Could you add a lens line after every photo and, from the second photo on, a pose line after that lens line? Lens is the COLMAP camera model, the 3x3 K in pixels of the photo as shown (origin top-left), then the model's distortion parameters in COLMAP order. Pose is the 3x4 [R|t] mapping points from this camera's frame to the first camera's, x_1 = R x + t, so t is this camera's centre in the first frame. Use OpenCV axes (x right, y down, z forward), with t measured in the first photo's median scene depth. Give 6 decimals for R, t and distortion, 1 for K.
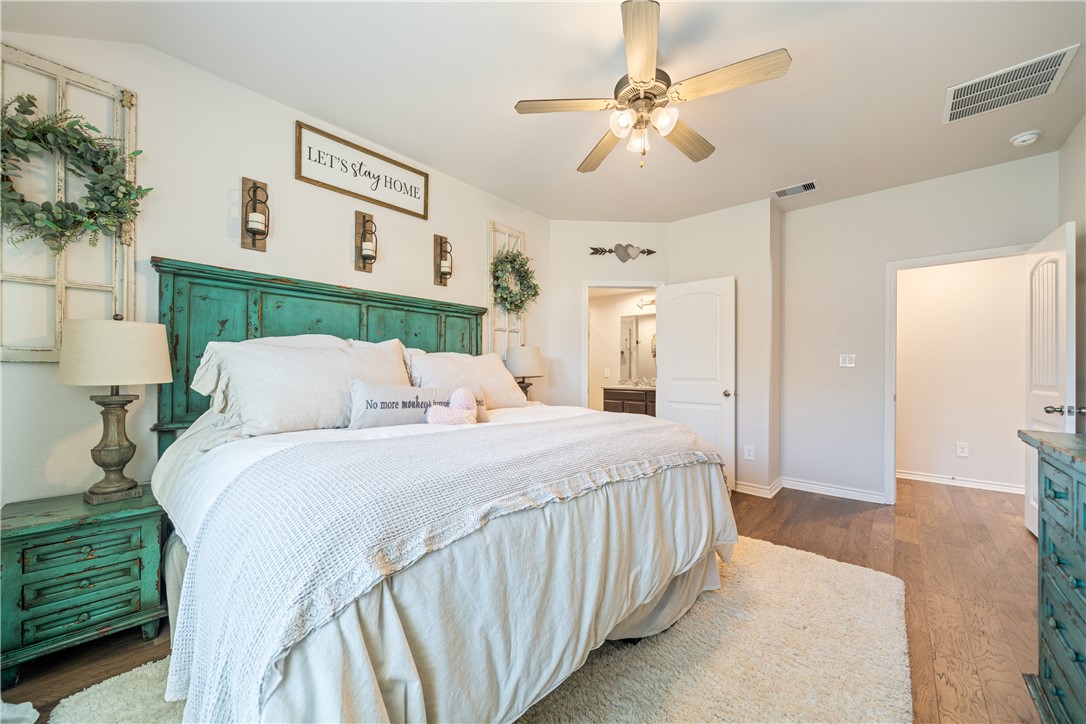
lens RADIAL K [[400.9, 0, 544.1], [0, 400.9, 367.7], [0, 0, 1]] dist [-0.000623, -0.000190]
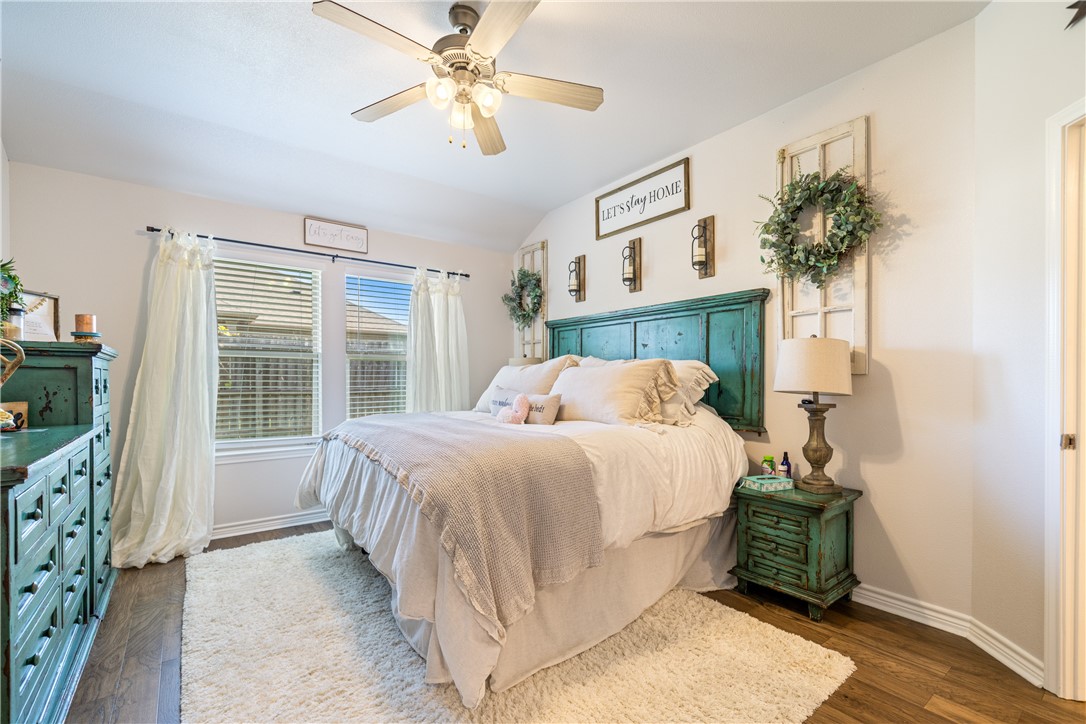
lens RADIAL K [[471.7, 0, 540.8], [0, 471.7, 381.5], [0, 0, 1]] dist [-0.000054, -0.000004]
pose [[-0.189471, 0.001129, -0.981886, 0.838638], [0.004017, 0.999992, 0.000374, 0.007675], [0.981878, -0.003874, -0.189474, 0.934735]]
